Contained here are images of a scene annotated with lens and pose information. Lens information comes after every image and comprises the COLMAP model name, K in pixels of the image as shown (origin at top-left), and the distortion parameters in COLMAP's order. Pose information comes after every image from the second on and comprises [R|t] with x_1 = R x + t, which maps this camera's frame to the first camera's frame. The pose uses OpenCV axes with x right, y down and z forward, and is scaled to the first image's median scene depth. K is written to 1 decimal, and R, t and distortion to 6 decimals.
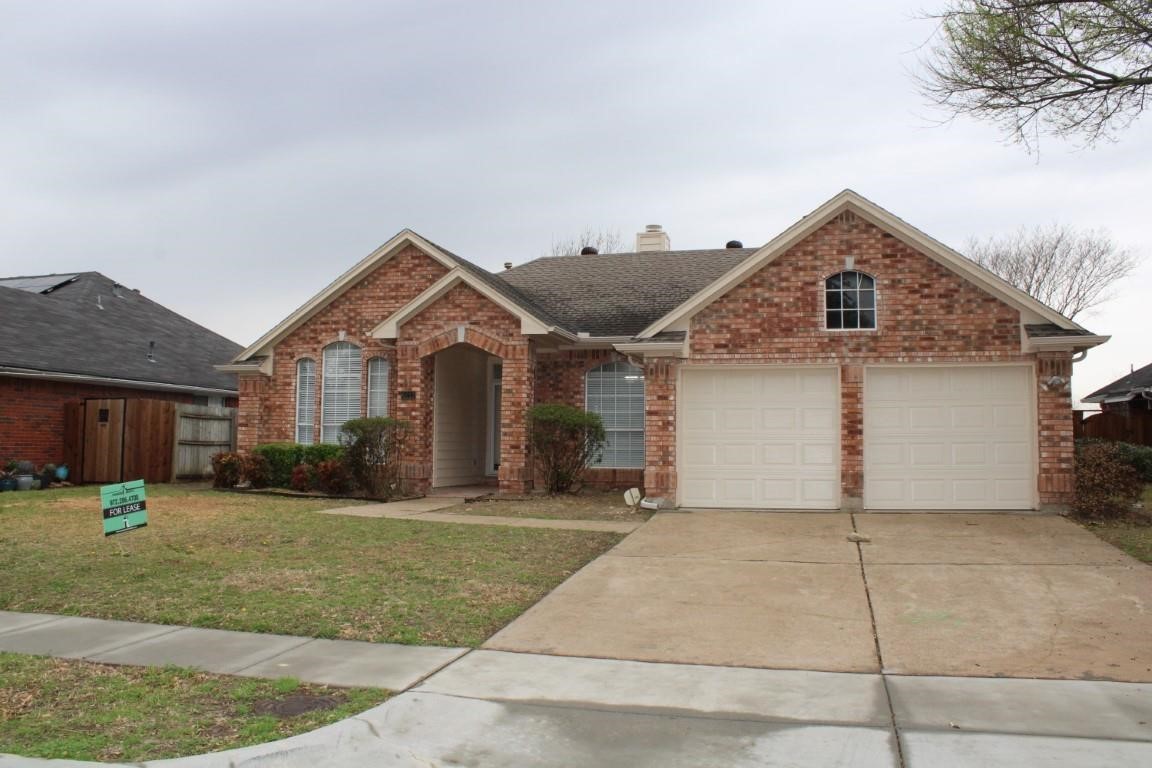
lens RADIAL K [[958.2, 0, 562.3], [0, 958.2, 373.9], [0, 0, 1]] dist [-0.172367, 0.158195]
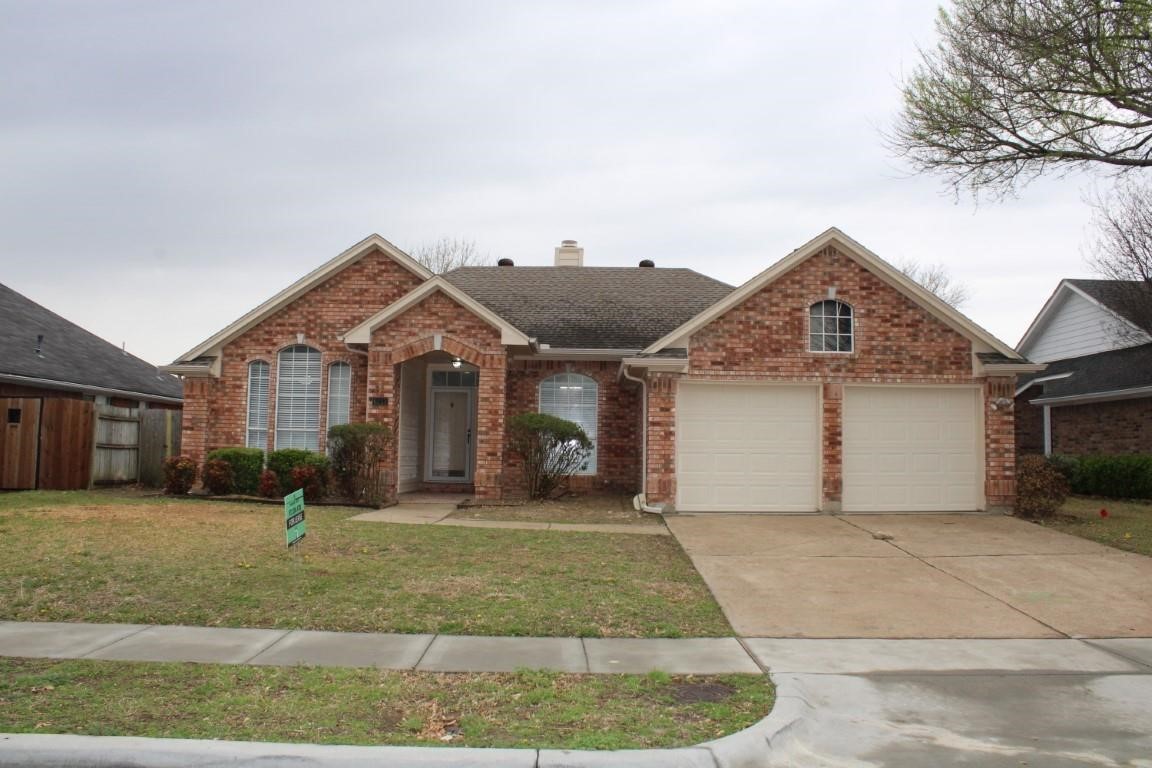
lens RADIAL K [[958.2, 0, 562.3], [0, 958.2, 373.9], [0, 0, 1]] dist [-0.172367, 0.158195]
pose [[0.969757, 0.026556, 0.242622, -0.226066], [-0.025222, 0.999645, -0.008603, -0.002532], [-0.242764, 0.002224, 0.970083, -0.012705]]
